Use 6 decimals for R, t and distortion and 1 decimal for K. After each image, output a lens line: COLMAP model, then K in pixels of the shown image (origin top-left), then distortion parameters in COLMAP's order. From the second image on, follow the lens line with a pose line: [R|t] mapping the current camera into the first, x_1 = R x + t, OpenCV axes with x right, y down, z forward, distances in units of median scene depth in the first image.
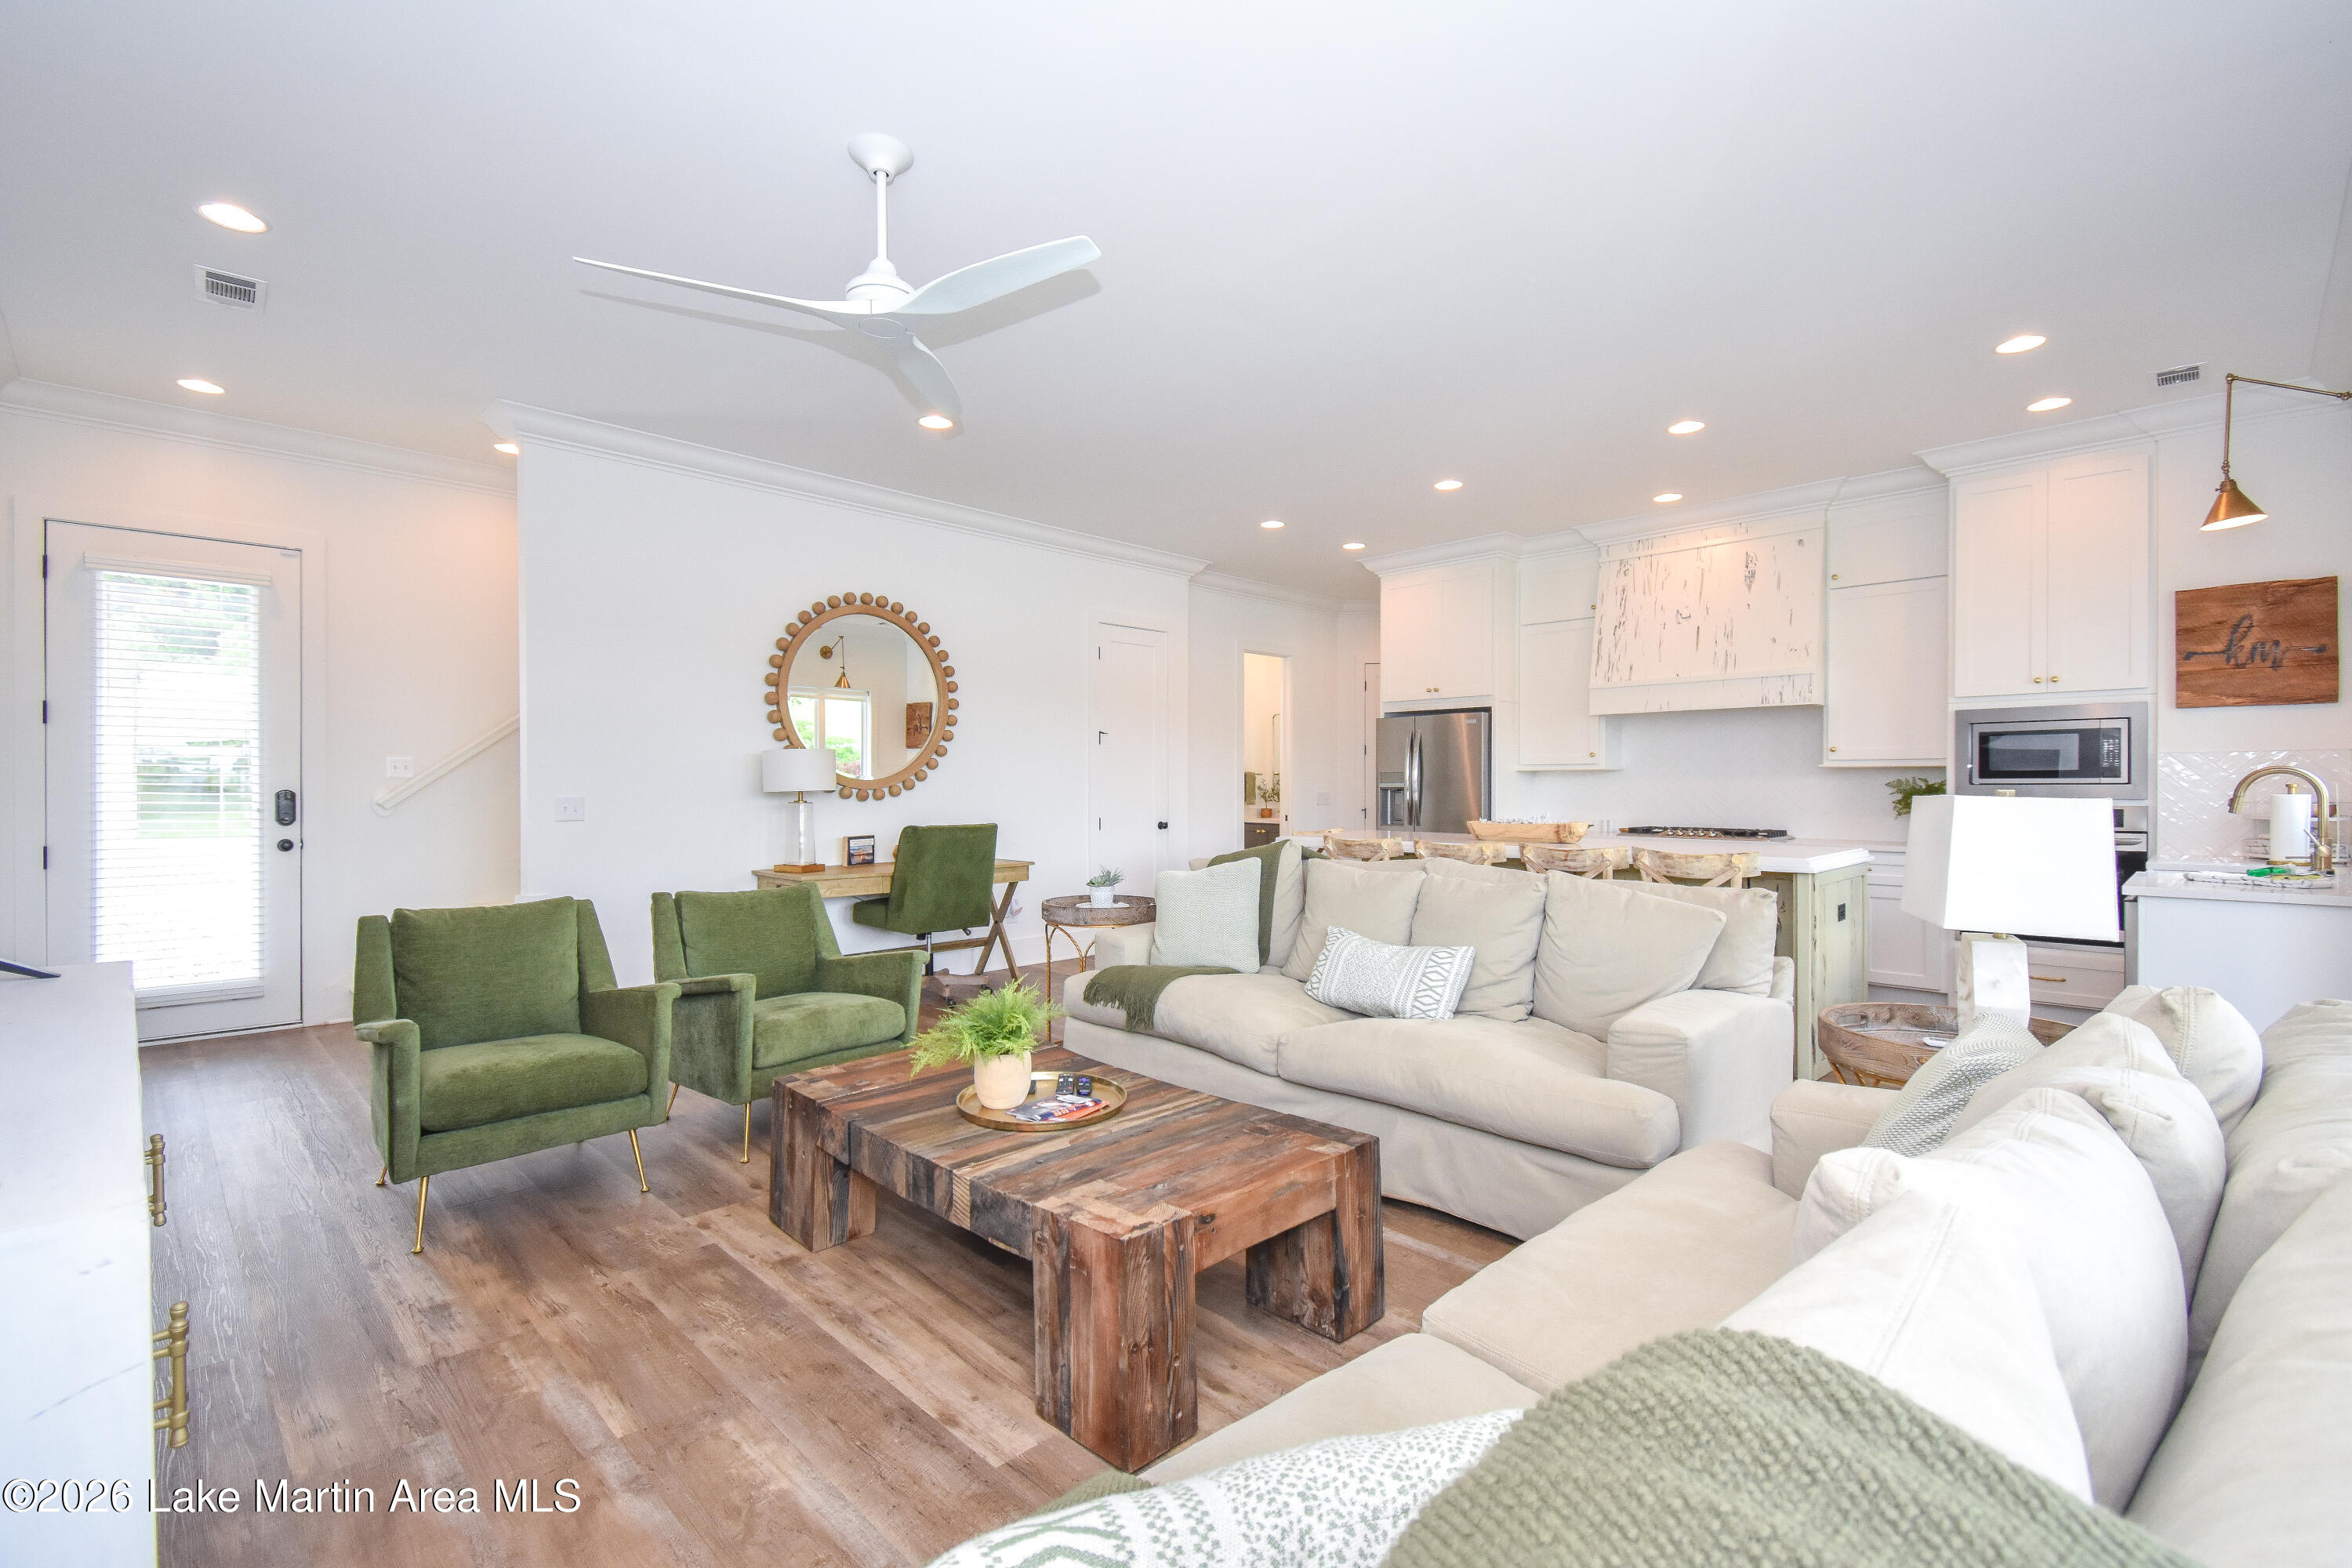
lens RADIAL K [[1021.2, 0, 1154.5], [0, 1021.2, 785.1], [0, 0, 1]] dist [0.003314, 0.000499]
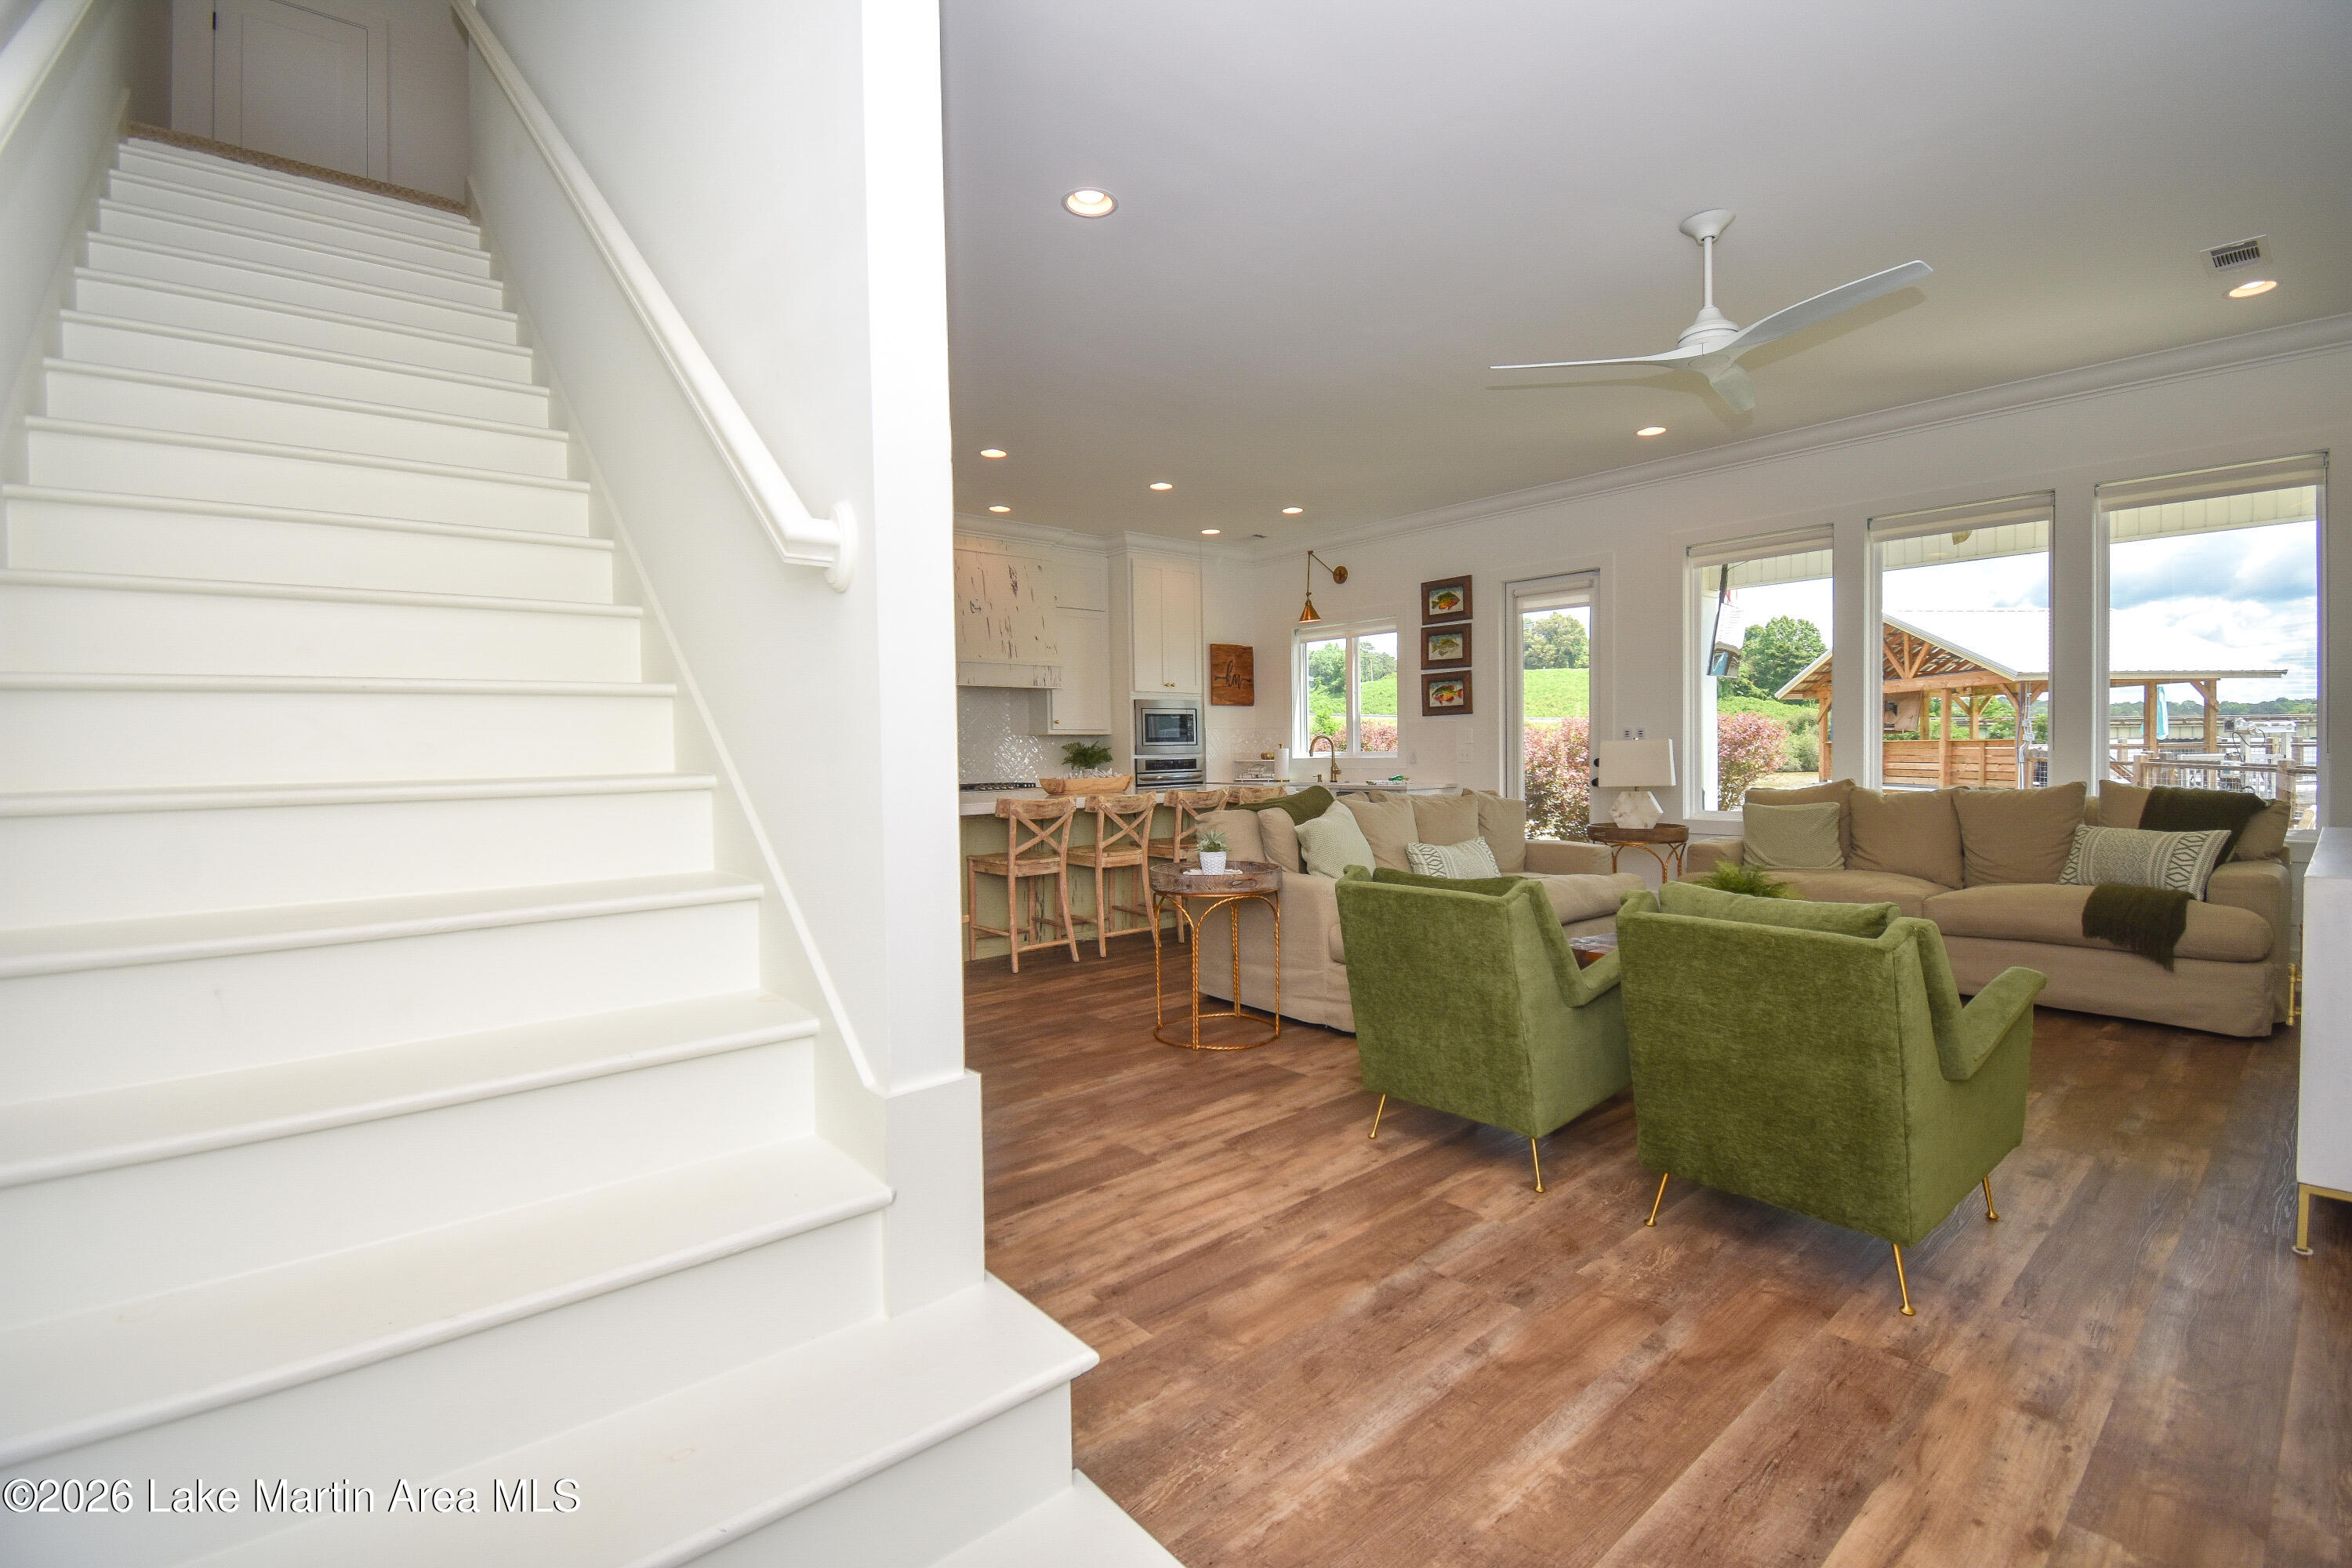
lens RADIAL K [[1034.5, 0, 1178.1], [0, 1034.5, 802.1], [0, 0, 1]] dist [0.026801, -0.025365]
pose [[0.070271, -0.054449, 0.996041, -0.747500], [0.012202, 0.998481, 0.053721, 0.000783], [-0.997453, 0.008378, 0.070828, 0.732618]]
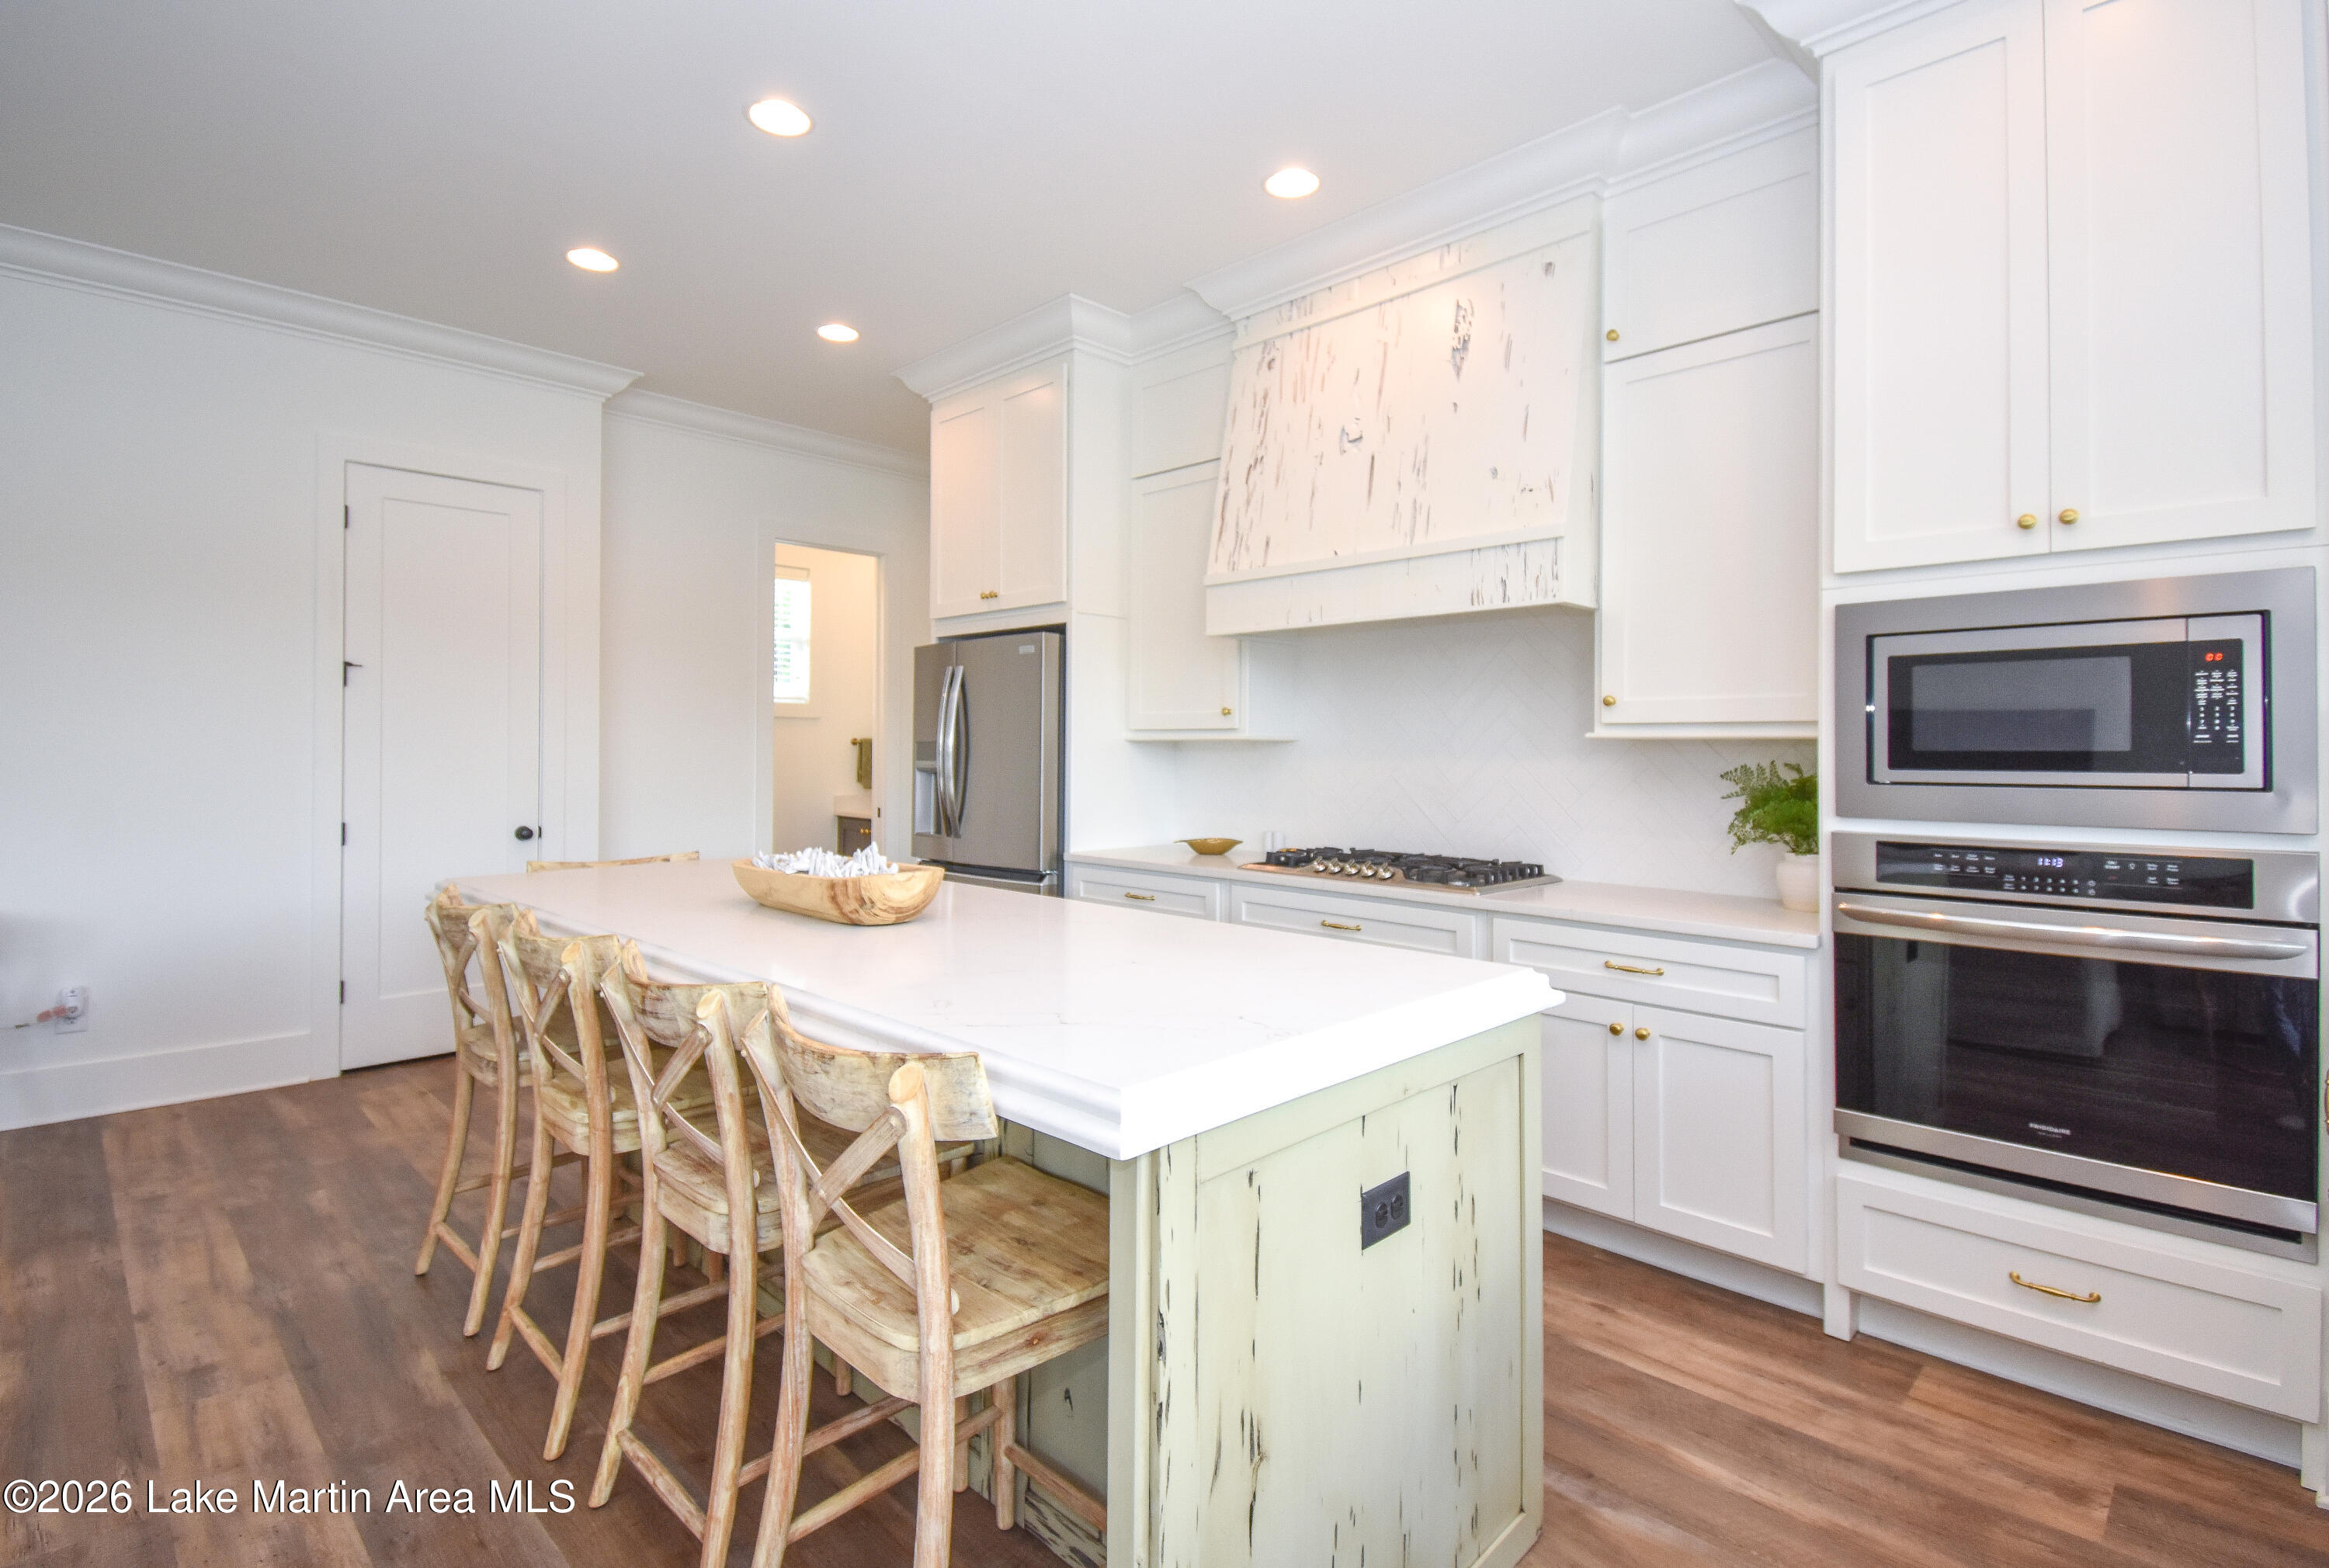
lens RADIAL K [[1105.0, 0, 1151.6], [0, 1105.0, 732.8], [0, 0, 1]] dist [0.014967, -0.000754]
pose [[0.999772, 0.007807, 0.019852, 0.441719], [-0.007474, 0.999831, -0.016812, -0.009951], [-0.019980, 0.016660, 0.999662, 0.493352]]
